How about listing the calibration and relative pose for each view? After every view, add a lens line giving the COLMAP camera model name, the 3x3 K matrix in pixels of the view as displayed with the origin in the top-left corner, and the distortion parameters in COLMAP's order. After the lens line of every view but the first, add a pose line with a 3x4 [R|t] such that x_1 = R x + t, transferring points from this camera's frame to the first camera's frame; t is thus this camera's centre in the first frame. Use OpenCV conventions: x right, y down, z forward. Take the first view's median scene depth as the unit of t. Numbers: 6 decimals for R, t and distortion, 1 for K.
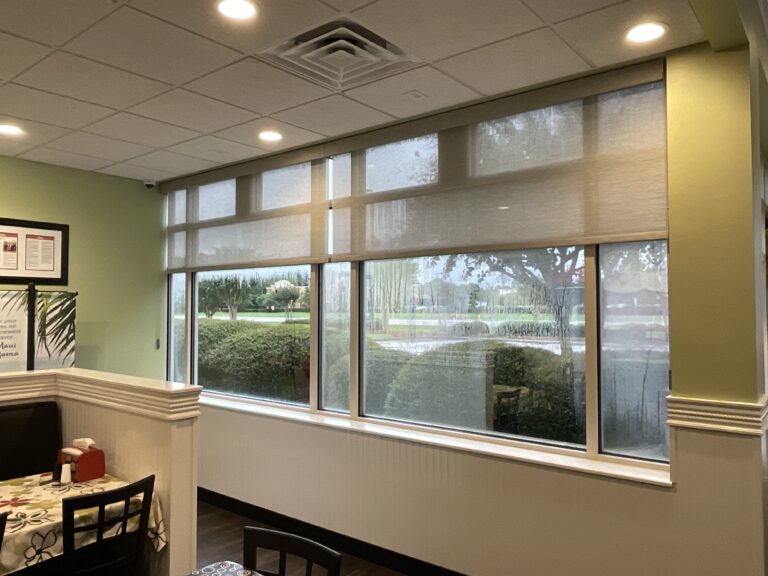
lens RADIAL K [[578.4, 0, 384.0], [0, 578.4, 288.0], [0, 0, 1]] dist [-0.006200, -0.003466]
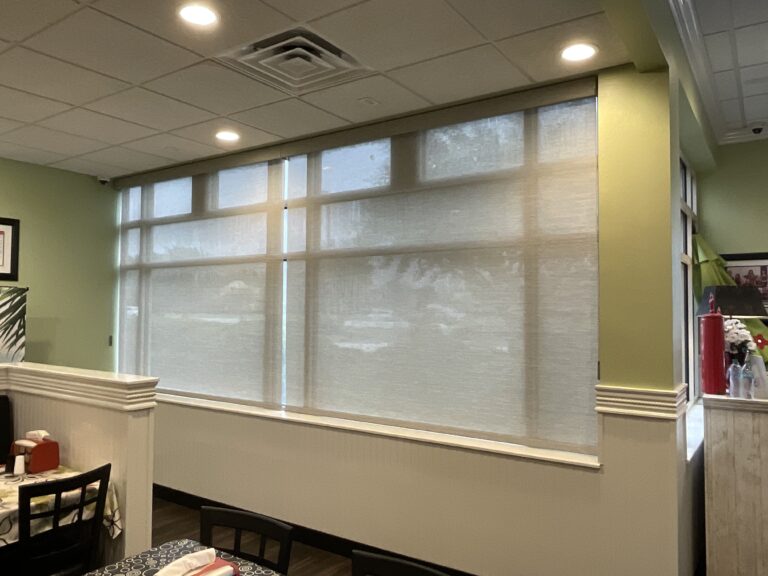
lens RADIAL K [[578.4, 0, 384.0], [0, 578.4, 288.0], [0, 0, 1]] dist [-0.006200, -0.003466]
pose [[0.997029, 0.009061, 0.076493, 0.003869], [-0.008746, 0.999952, -0.004458, 0.009065], [-0.076529, 0.003775, 0.997060, -0.045775]]
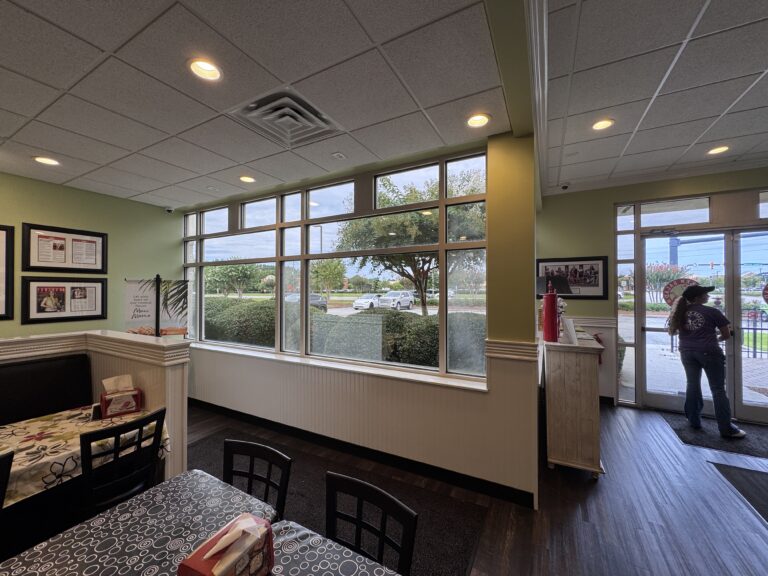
lens RADIAL K [[304.5, 0, 384.0], [0, 304.5, 288.0], [0, 0, 1]] dist [-0.000173, -0.000019]
pose [[0.984164, 0.001256, 0.177258, 0.025459], [-0.005612, 0.999694, 0.024078, 0.011428], [-0.177173, -0.024692, 0.983870, 0.128116]]
